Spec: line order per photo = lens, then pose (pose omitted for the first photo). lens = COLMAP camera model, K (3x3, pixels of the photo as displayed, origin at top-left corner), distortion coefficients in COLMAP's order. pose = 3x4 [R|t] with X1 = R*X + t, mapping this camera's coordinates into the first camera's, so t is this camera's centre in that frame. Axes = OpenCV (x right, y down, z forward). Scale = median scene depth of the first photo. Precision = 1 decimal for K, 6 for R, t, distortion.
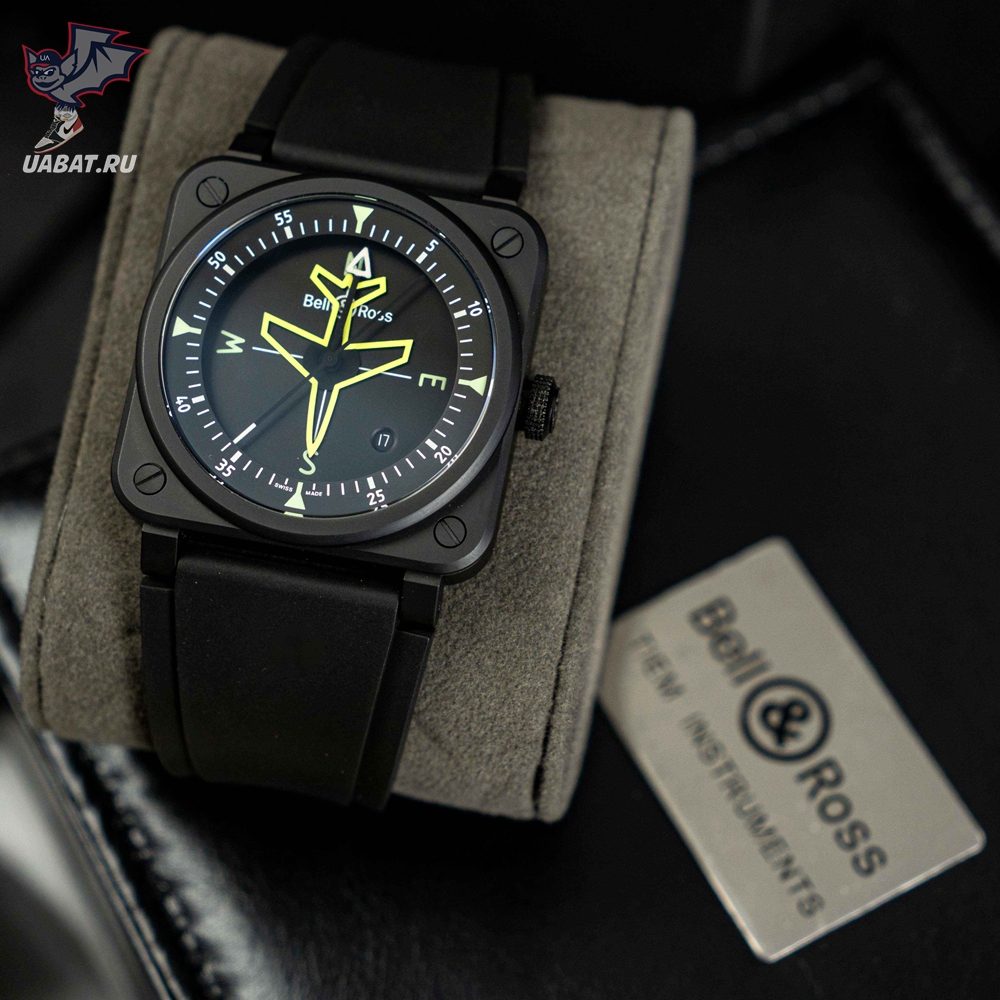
lens RADIAL K [[3239.3, 0, 496.2], [0, 3239.3, 496.9], [0, 0, 1]] dist [0.571448, 0.000000]
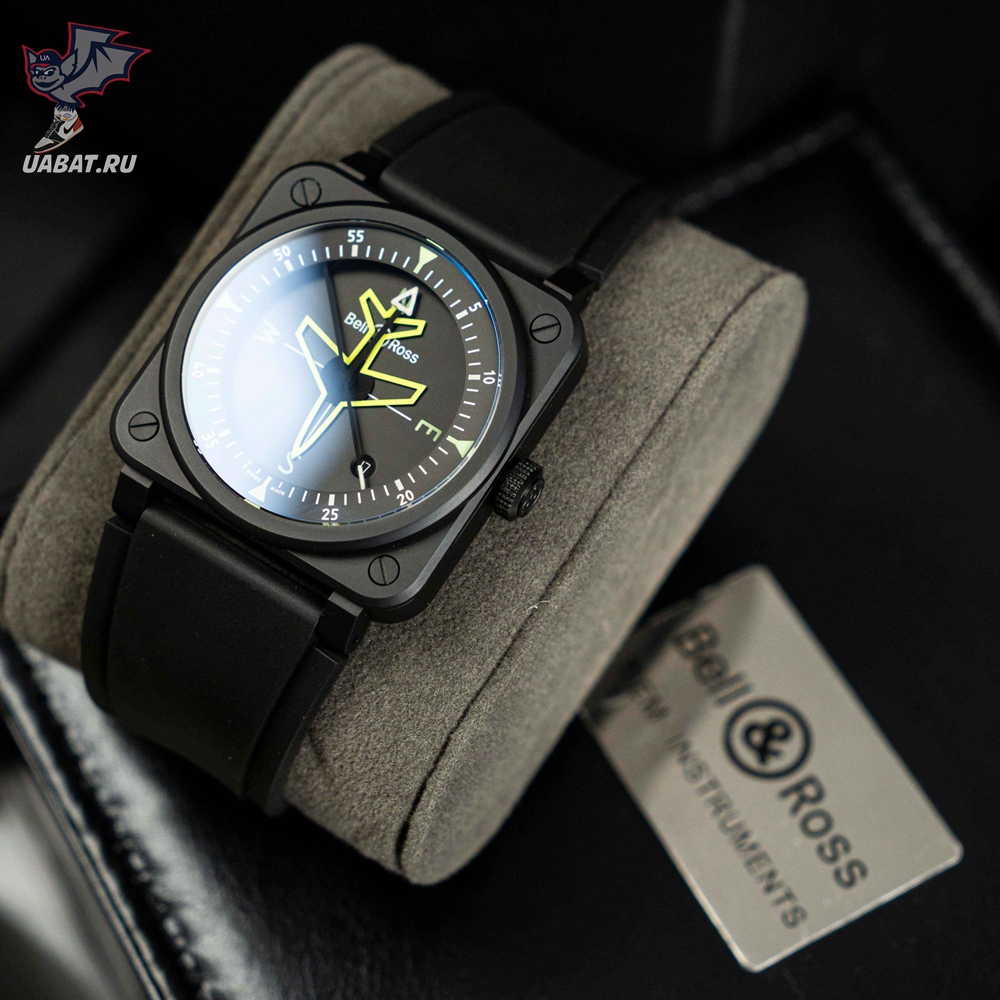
lens RADIAL K [[3239.3, 0, 501.2], [0, 3239.3, 503.6], [0, 0, 1]] dist [0.571448, 0.000000]
pose [[0.921654, 0.338298, -0.190023, 0.203751], [-0.345681, 0.938332, -0.006118, -0.015215], [0.176235, 0.071326, 0.981761, -0.005550]]
